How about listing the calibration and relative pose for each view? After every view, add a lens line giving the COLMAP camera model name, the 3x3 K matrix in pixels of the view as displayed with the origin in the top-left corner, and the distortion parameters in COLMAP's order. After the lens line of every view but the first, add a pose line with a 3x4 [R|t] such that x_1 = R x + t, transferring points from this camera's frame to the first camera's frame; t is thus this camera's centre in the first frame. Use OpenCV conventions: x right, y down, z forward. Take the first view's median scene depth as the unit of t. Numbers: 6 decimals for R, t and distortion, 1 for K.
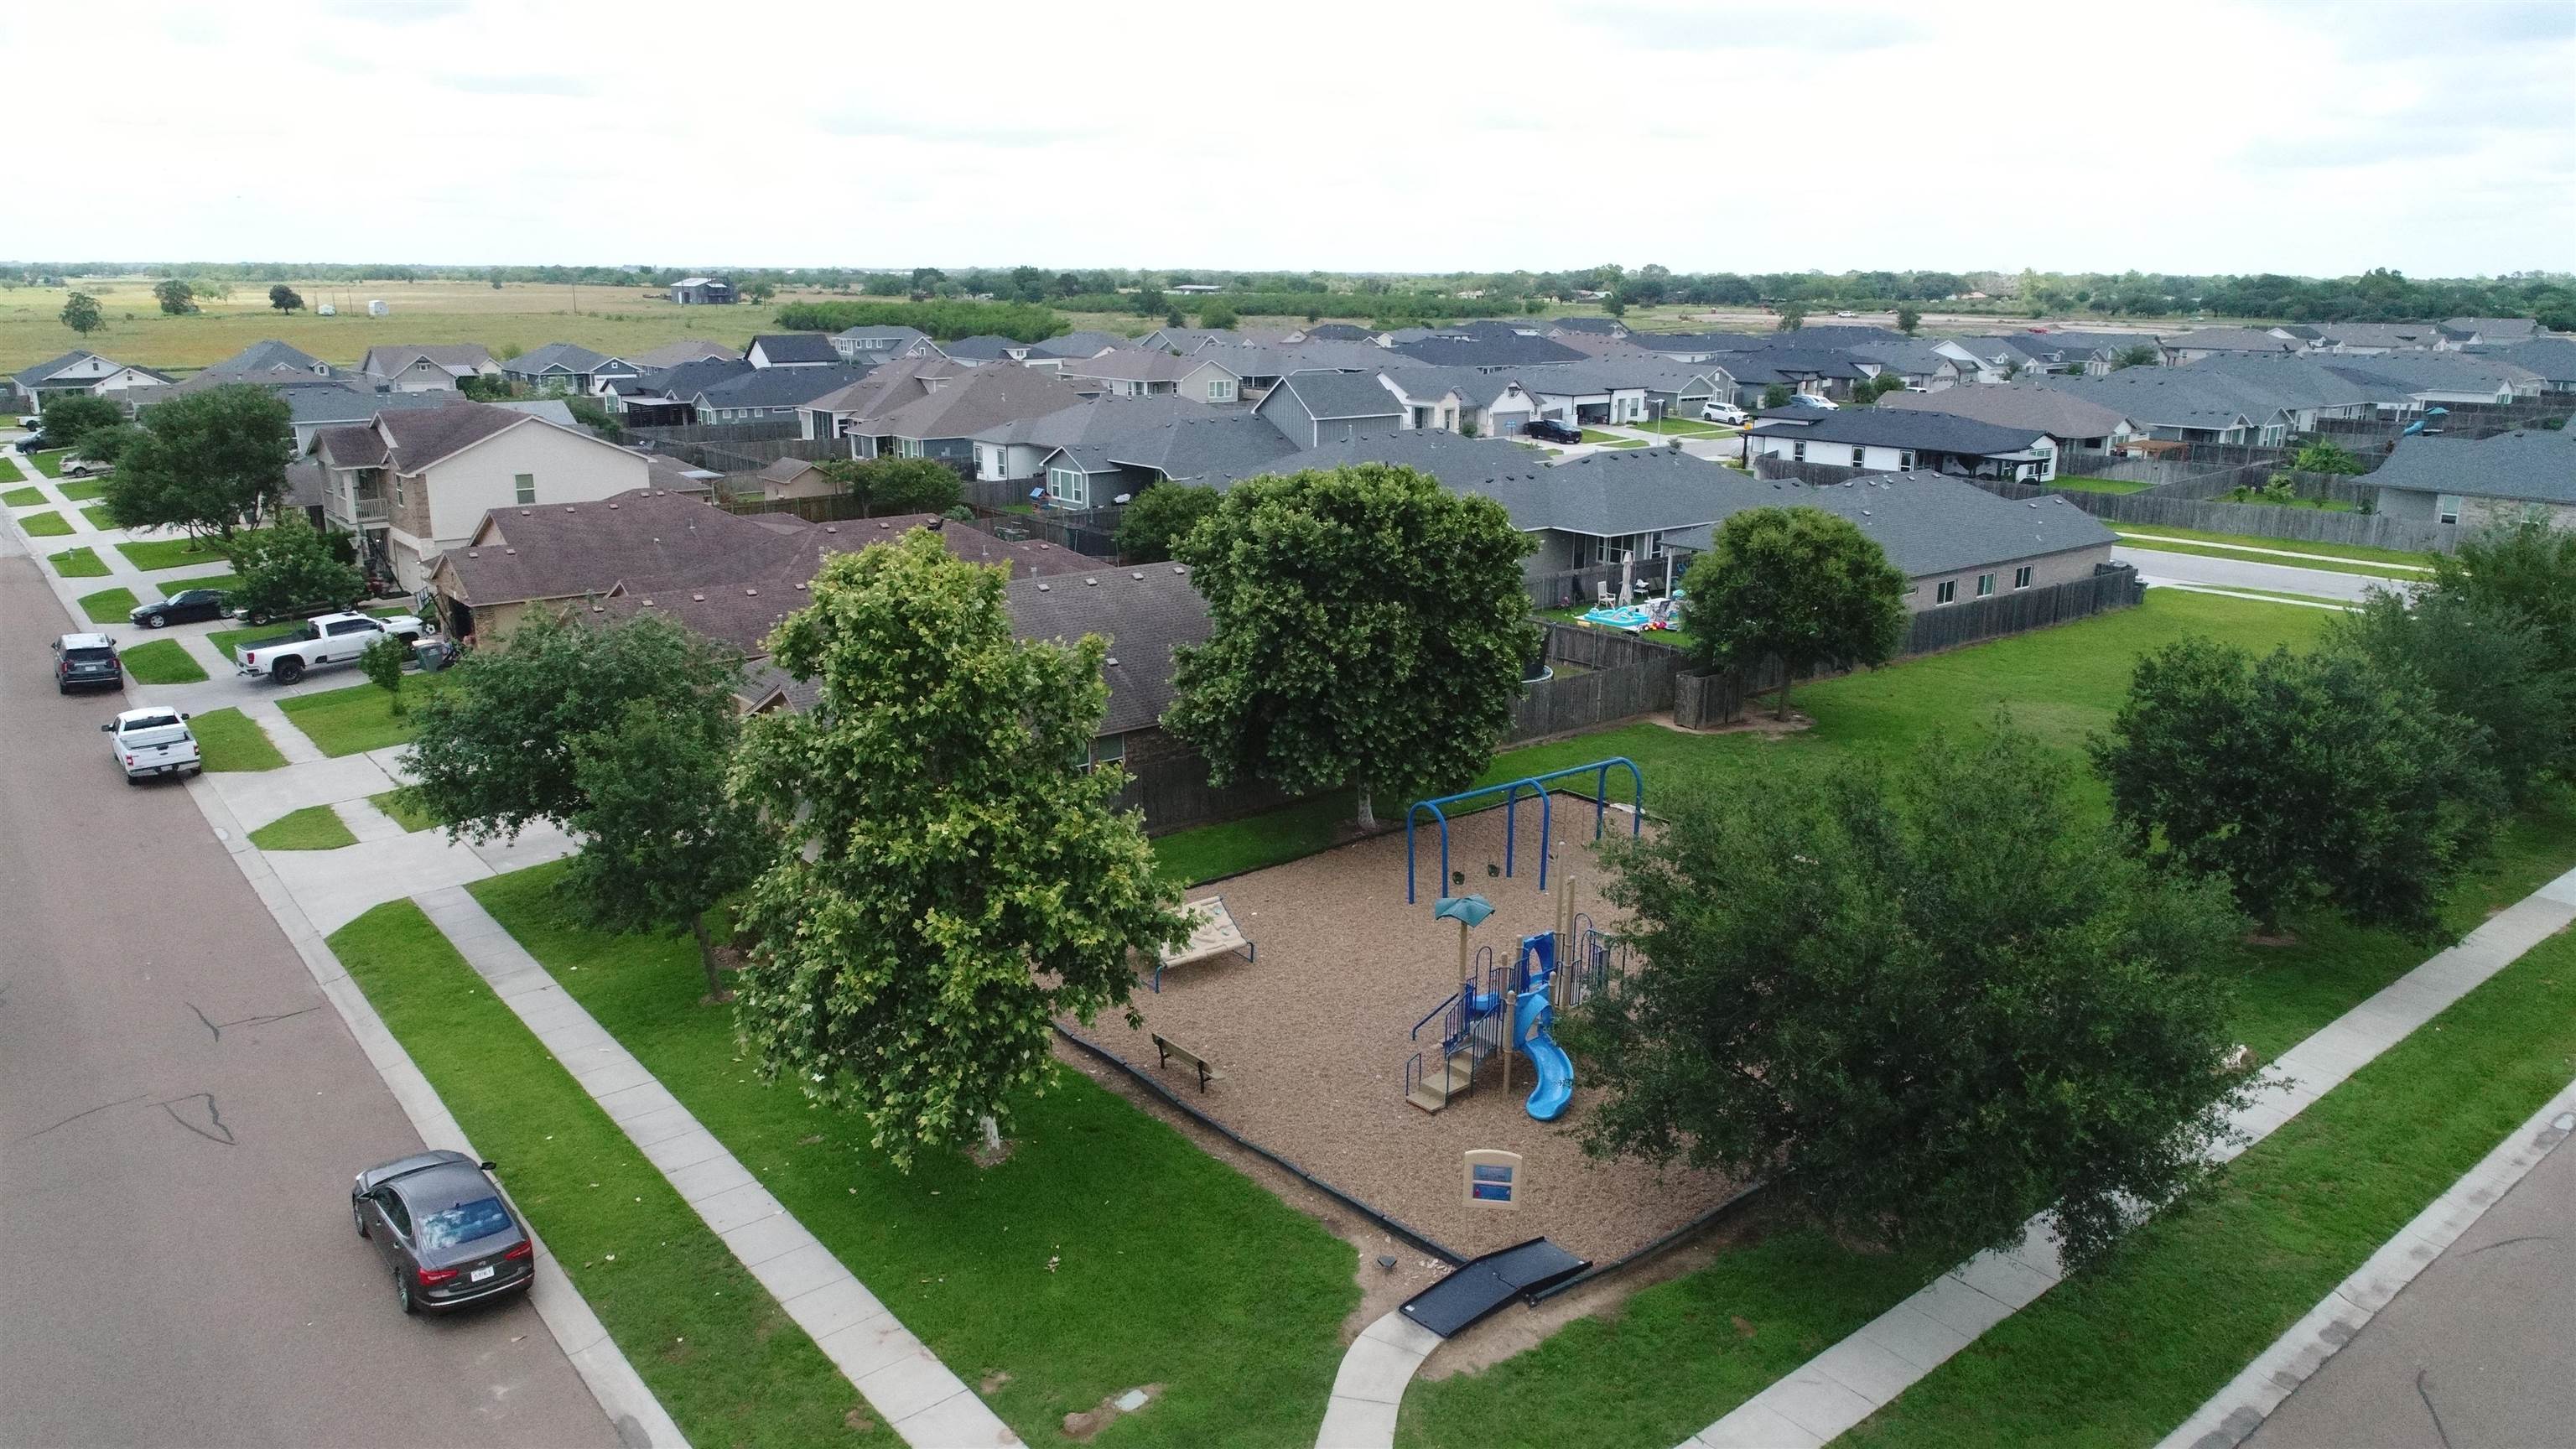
lens RADIAL K [[1732.6, 0, 1290.7], [0, 1732.6, 712.8], [0, 0, 1]] dist [0.000384, -0.001305]
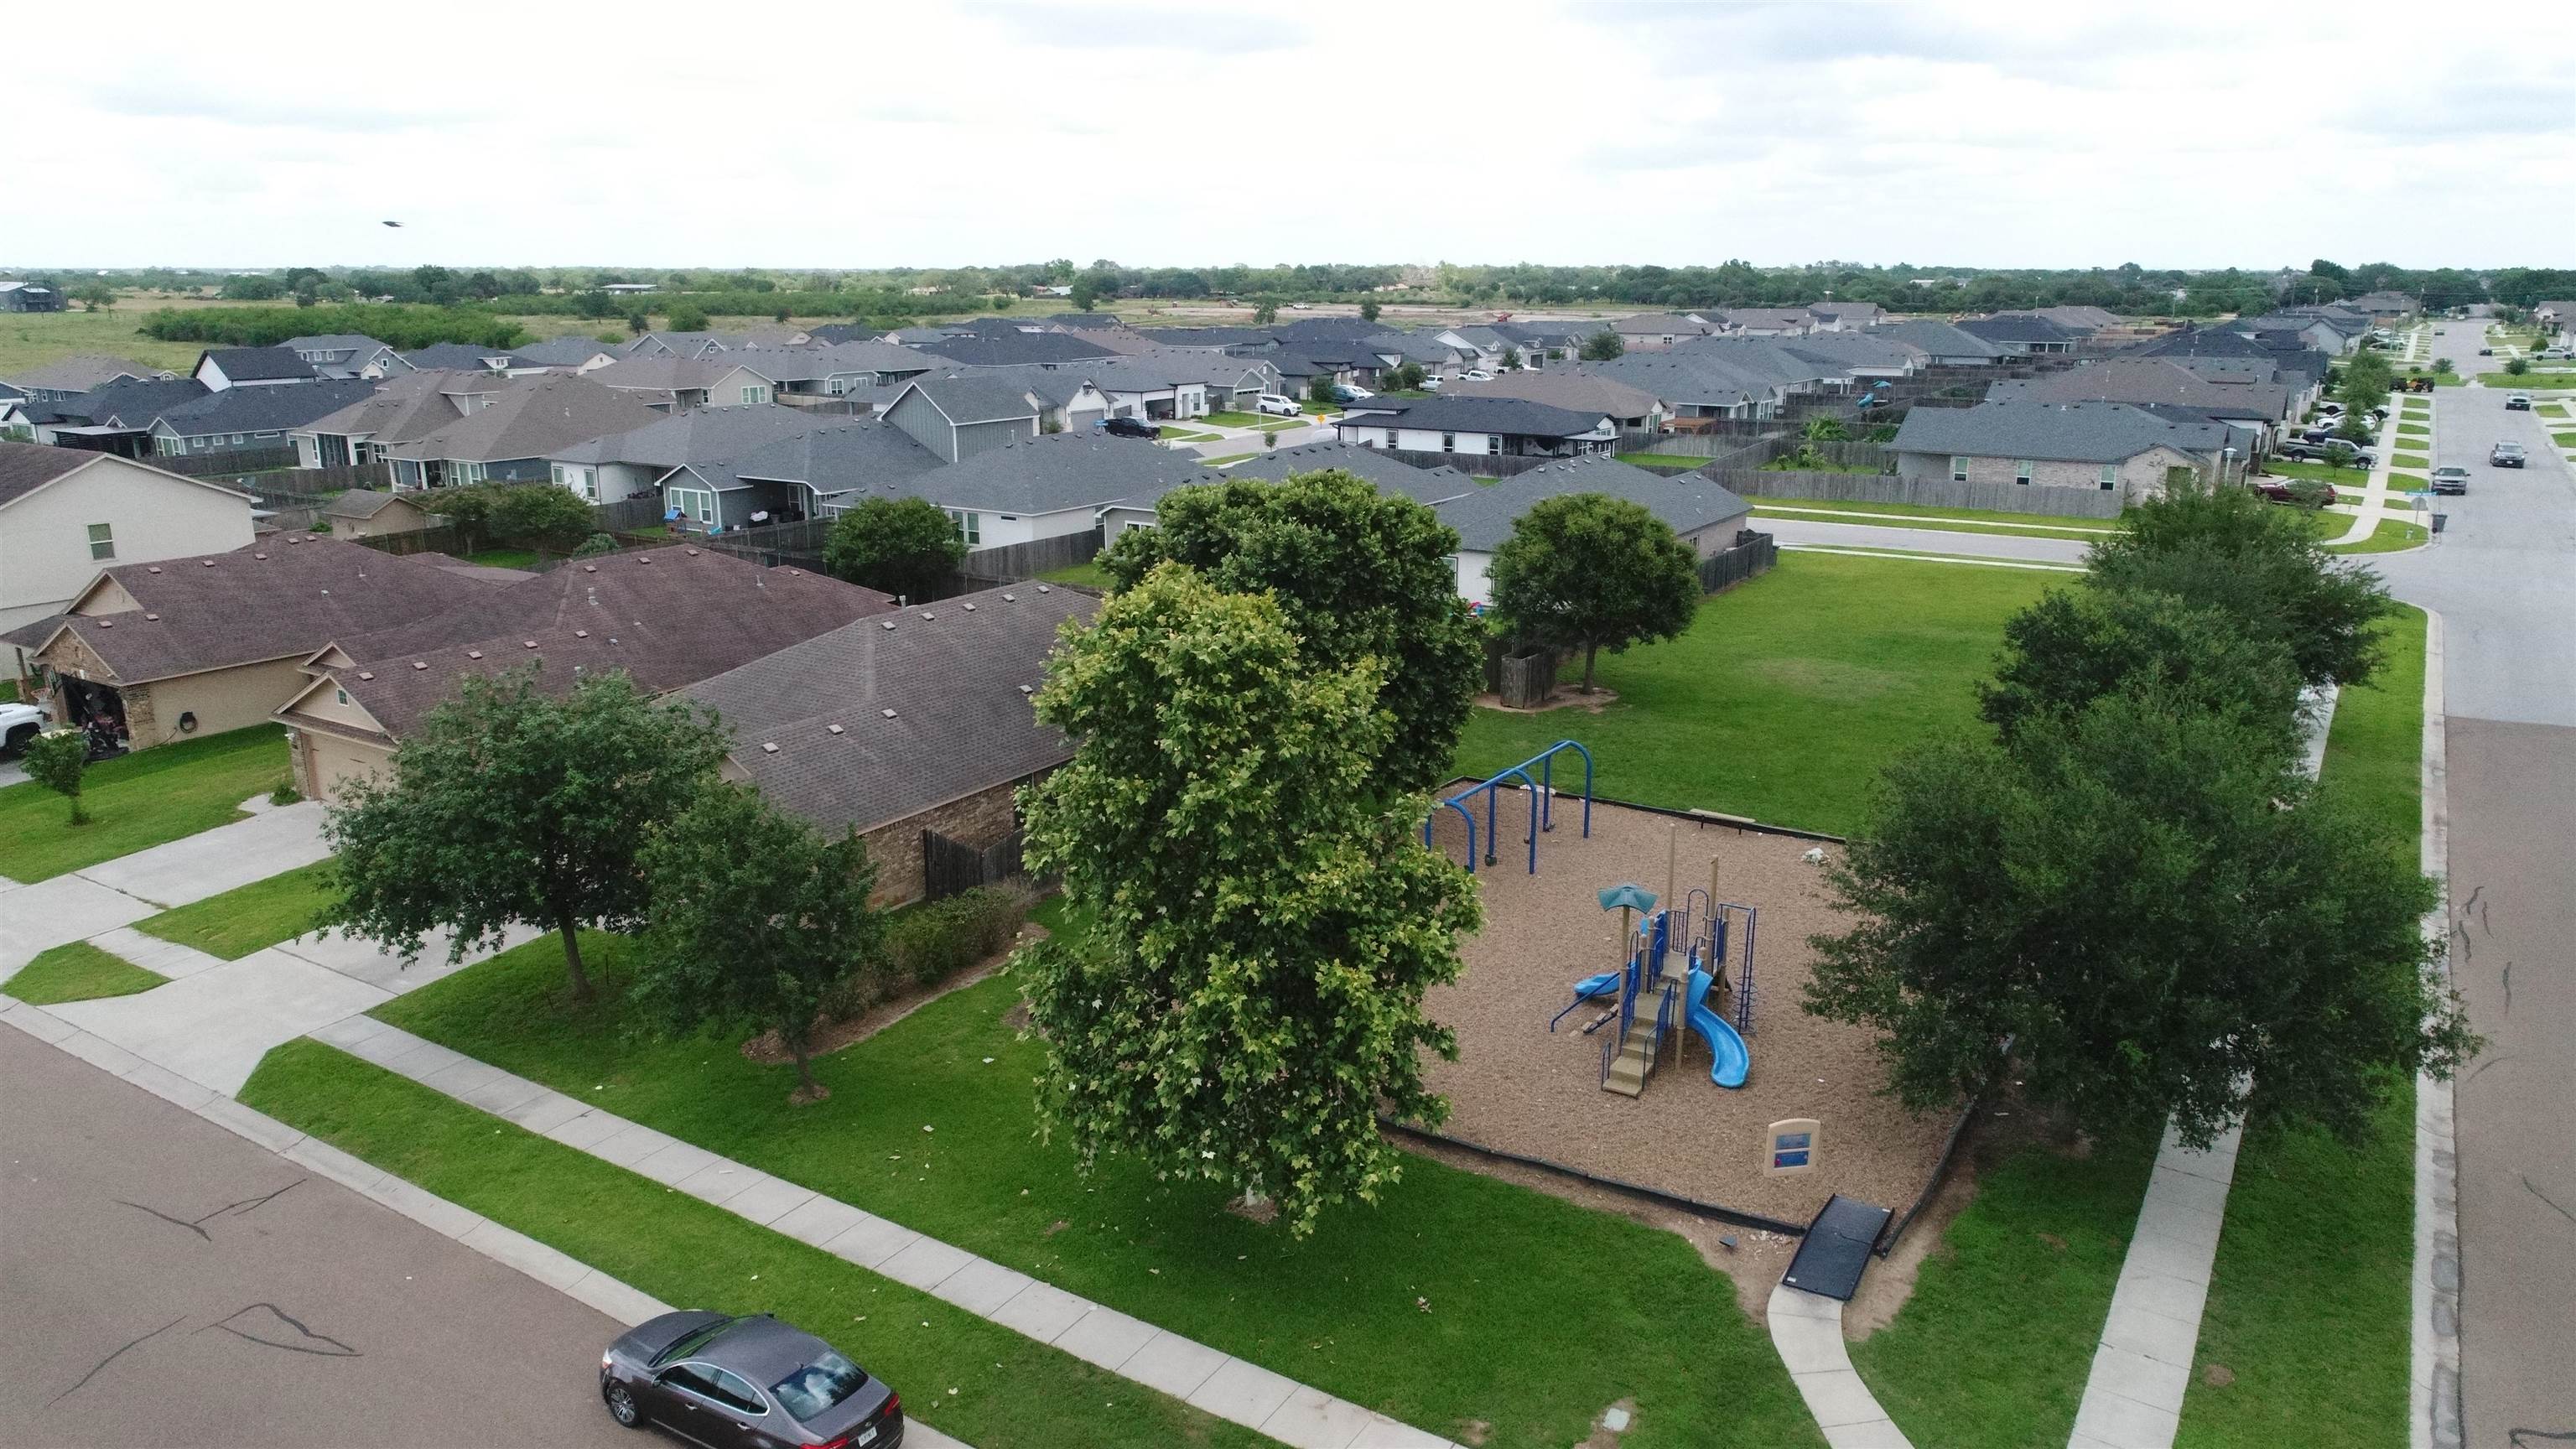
lens RADIAL K [[1727.1, 0, 1288.0], [0, 1727.1, 724.5], [0, 0, 1]] dist [0.000633, -0.003449]
pose [[0.949283, -0.086728, 0.302225, -0.301032], [0.083703, 0.996226, 0.022973, -0.023385], [-0.303076, 0.003489, 0.952960, 0.058670]]
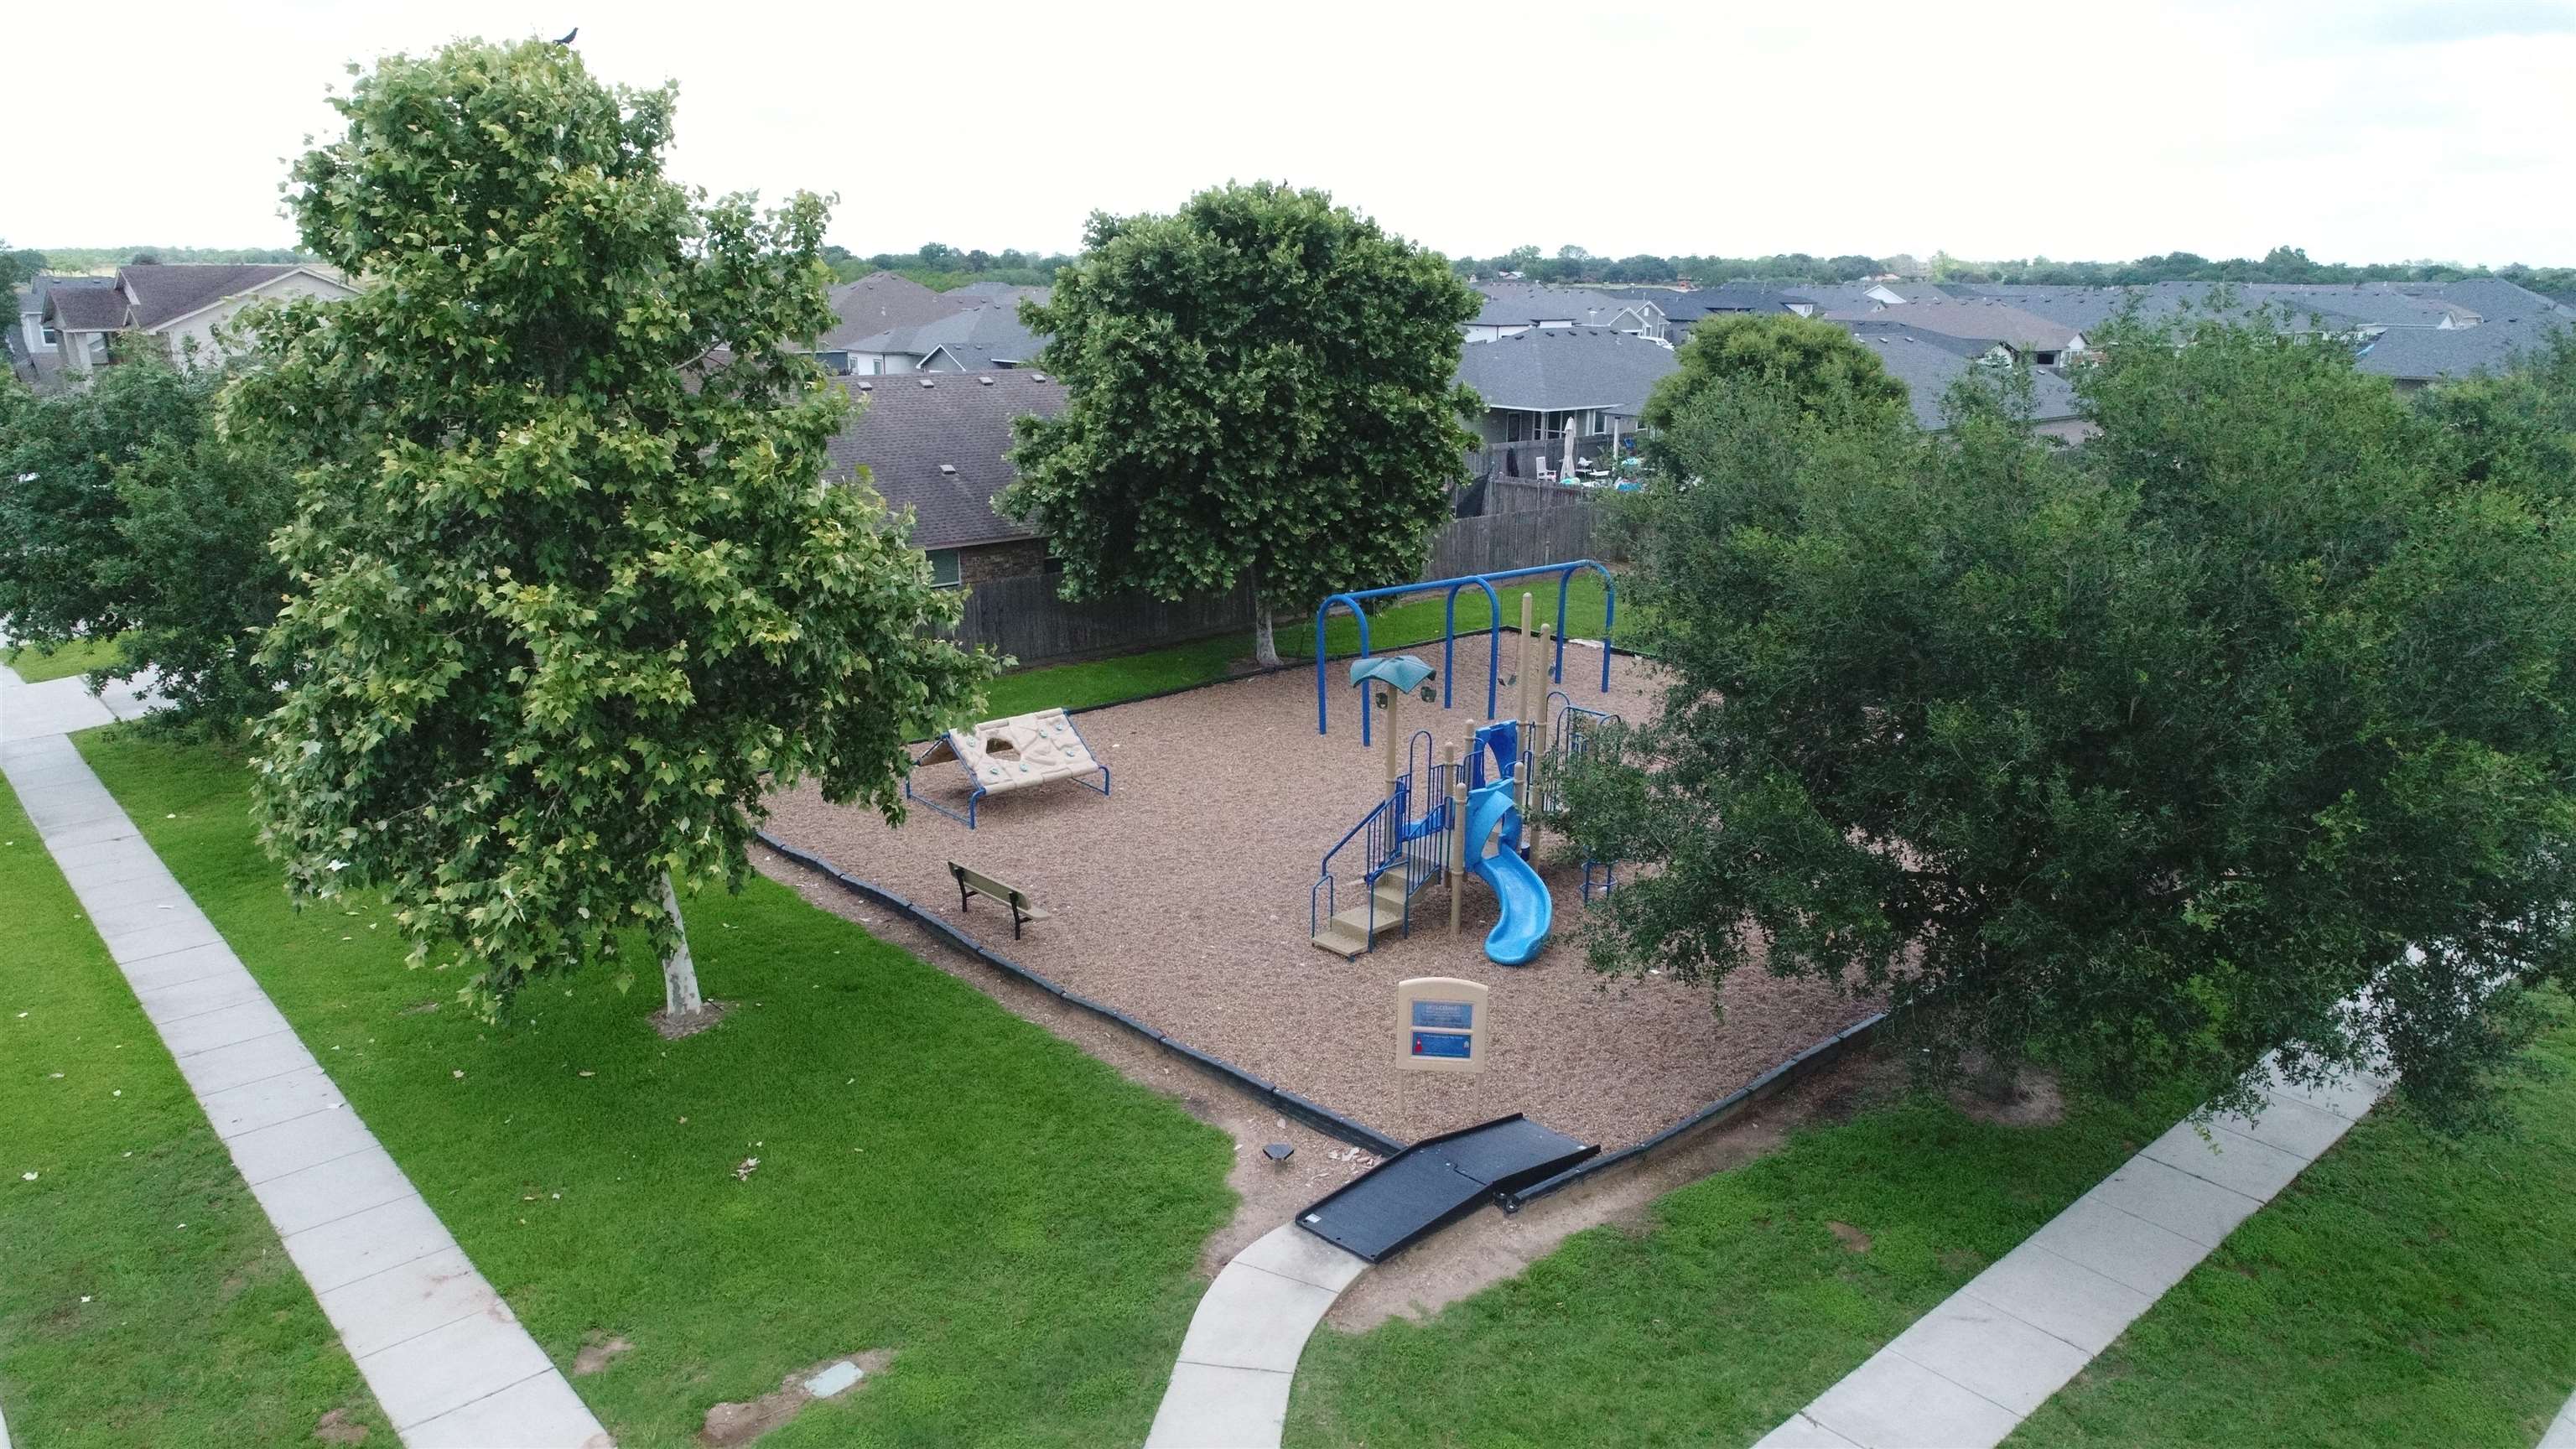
lens RADIAL K [[1727.1, 0, 1288.0], [0, 1727.1, 724.5], [0, 0, 1]] dist [0.000633, -0.003449]
pose [[0.999005, -0.010603, 0.043326, 0.021025], [0.010205, 0.999904, 0.009395, 0.097012], [-0.043421, -0.008944, 0.999017, 0.233071]]
